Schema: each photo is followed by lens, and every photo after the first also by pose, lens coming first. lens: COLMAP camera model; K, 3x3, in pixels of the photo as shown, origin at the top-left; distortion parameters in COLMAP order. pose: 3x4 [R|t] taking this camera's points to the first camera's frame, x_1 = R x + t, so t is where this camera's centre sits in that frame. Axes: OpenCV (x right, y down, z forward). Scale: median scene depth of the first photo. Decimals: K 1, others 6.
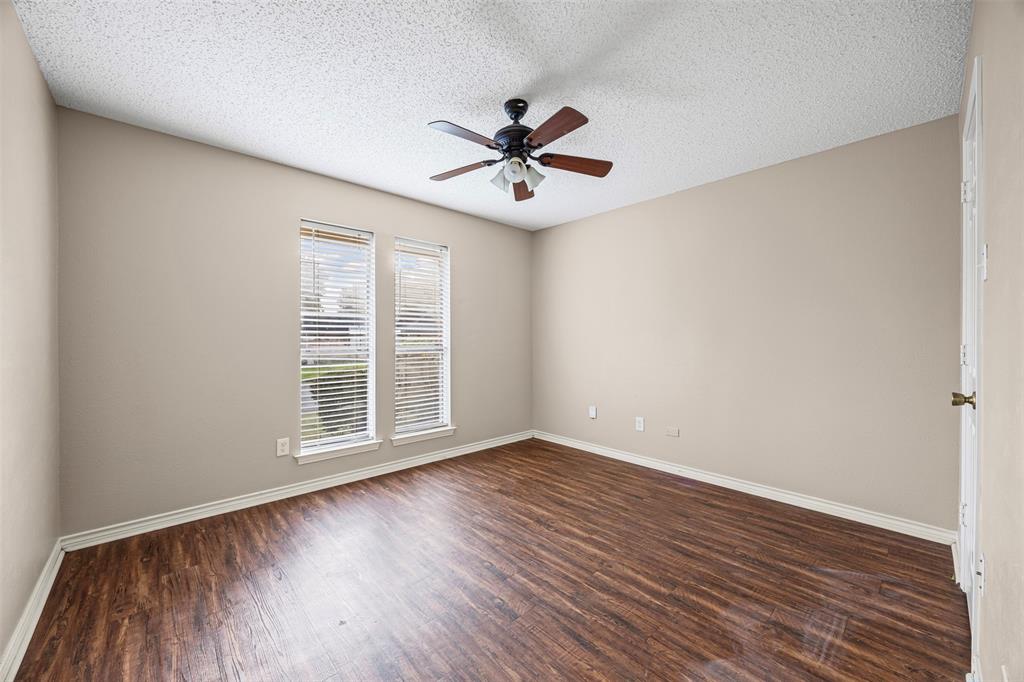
lens RADIAL K [[388.8, 0, 515.7], [0, 388.8, 340.1], [0, 0, 1]] dist [-0.004126, -0.001270]
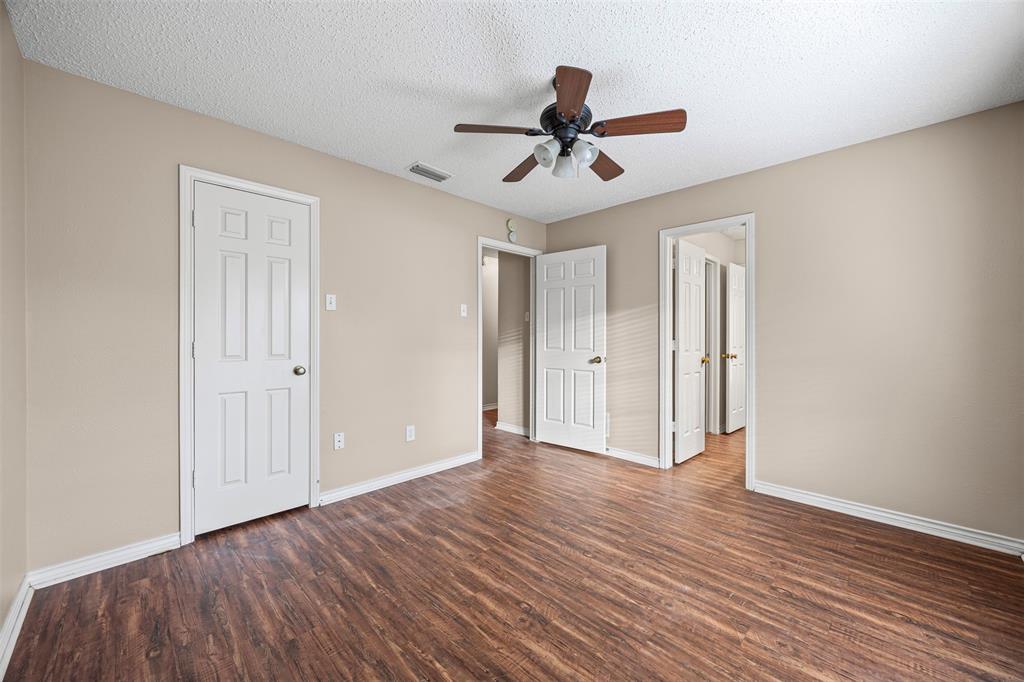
lens RADIAL K [[388.8, 0, 510.8], [0, 388.8, 337.7], [0, 0, 1]] dist [-0.004126, -0.001270]
pose [[-0.999588, -0.002227, -0.028630, 0.160908], [-0.002308, 0.999993, 0.002790, -0.004688], [0.028623, 0.002855, -0.999586, 1.970619]]
